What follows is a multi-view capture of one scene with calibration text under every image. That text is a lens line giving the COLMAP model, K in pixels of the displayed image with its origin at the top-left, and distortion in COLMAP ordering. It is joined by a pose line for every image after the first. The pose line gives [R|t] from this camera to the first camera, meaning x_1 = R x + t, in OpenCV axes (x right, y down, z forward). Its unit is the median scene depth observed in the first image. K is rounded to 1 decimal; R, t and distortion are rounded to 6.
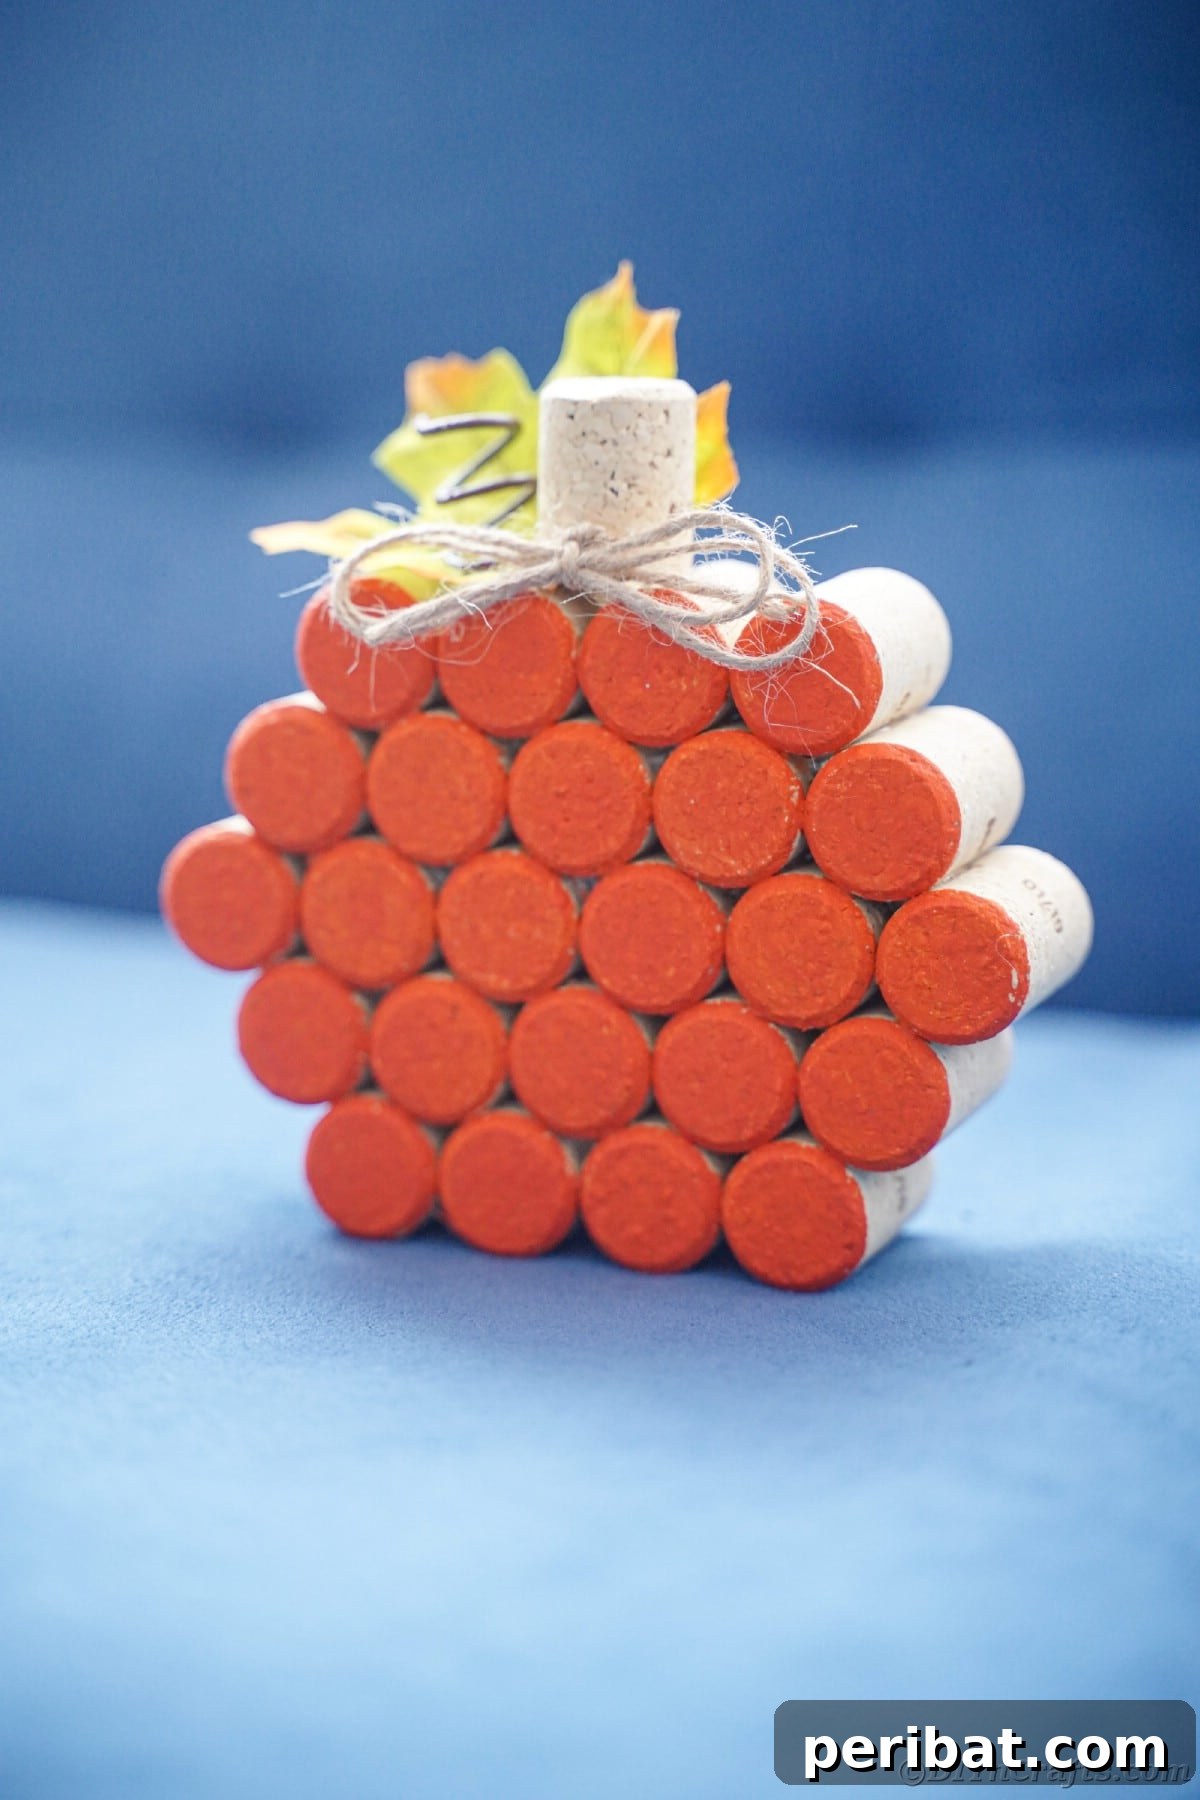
lens RADIAL K [[3926.5, 0, 561.9], [0, 3926.5, 900.5], [0, 0, 1]] dist [0.385596, 0.113565]
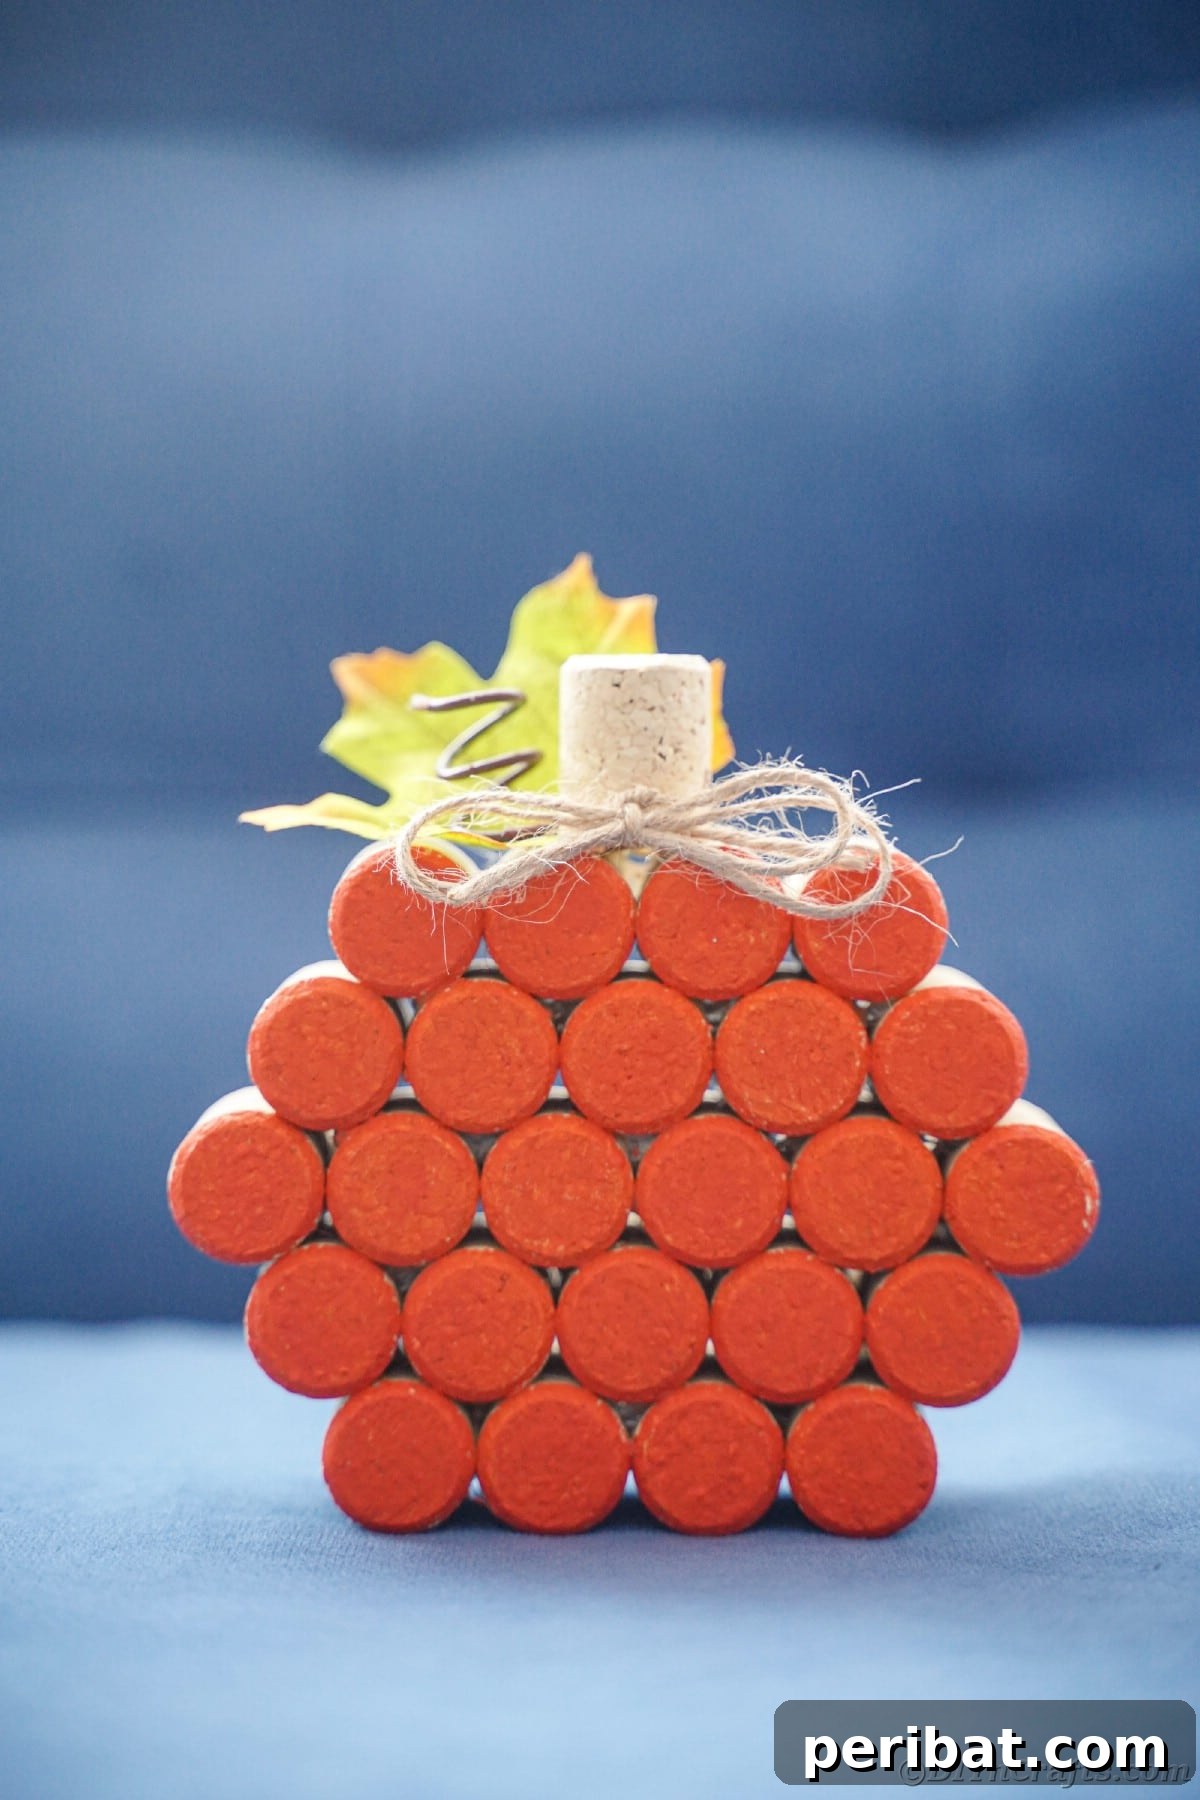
lens RADIAL K [[3926.5, 0, 561.9], [0, 3926.5, 900.5], [0, 0, 1]] dist [0.385596, 0.113565]
pose [[0.922920, -0.013371, 0.384760, -0.405750], [0.067415, 0.989568, -0.127317, 0.062432], [-0.379044, 0.143442, 0.914194, 0.076808]]
